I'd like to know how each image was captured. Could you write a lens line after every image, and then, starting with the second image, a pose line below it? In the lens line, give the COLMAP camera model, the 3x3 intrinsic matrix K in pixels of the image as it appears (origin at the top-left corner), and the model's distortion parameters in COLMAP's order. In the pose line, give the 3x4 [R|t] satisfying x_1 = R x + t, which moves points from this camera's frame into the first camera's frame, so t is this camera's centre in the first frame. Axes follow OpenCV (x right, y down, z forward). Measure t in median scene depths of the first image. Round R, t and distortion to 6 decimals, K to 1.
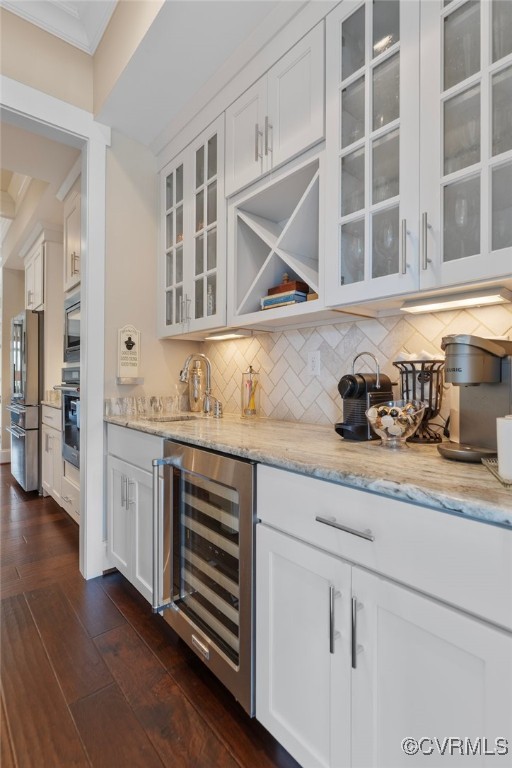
lens RADIAL K [[377.4, 0, 255.0], [0, 377.4, 381.2], [0, 0, 1]] dist [-0.006650, 0.001034]
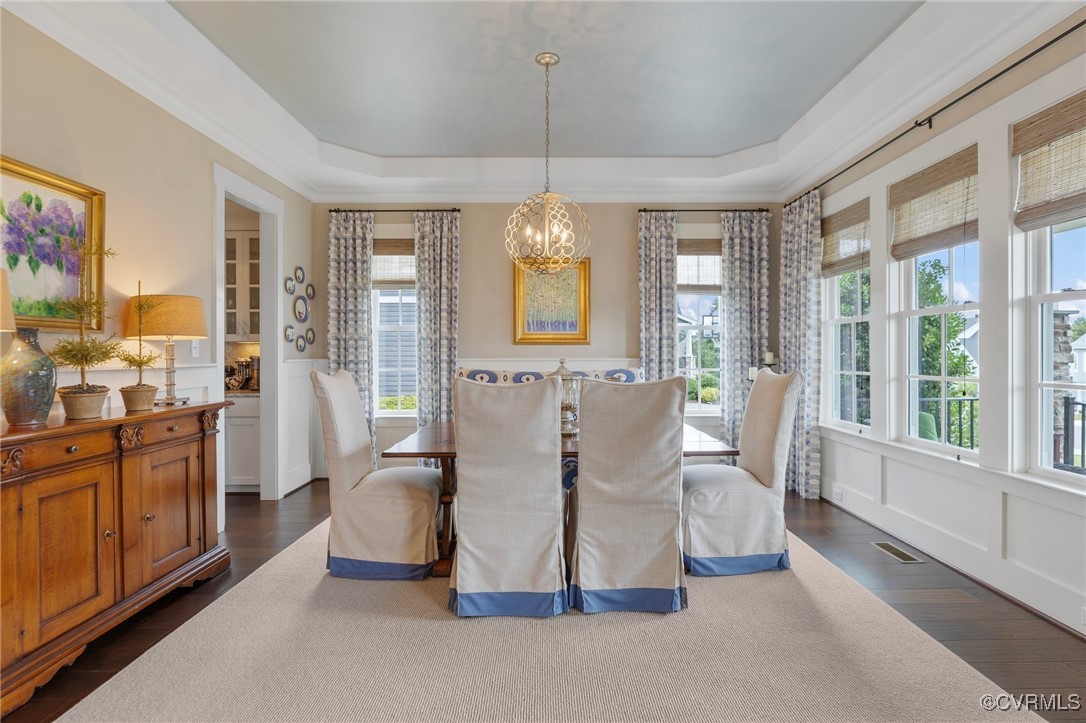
lens RADIAL K [[533.6, 0, 542.7], [0, 533.6, 359.9], [0, 0, 1]] dist [-0.006650, 0.001034]
pose [[0.658286, -0.003115, 0.752761, -1.155661], [-0.002655, 0.999976, 0.006459, -0.098011], [-0.752763, -0.006250, 0.658262, -3.470282]]
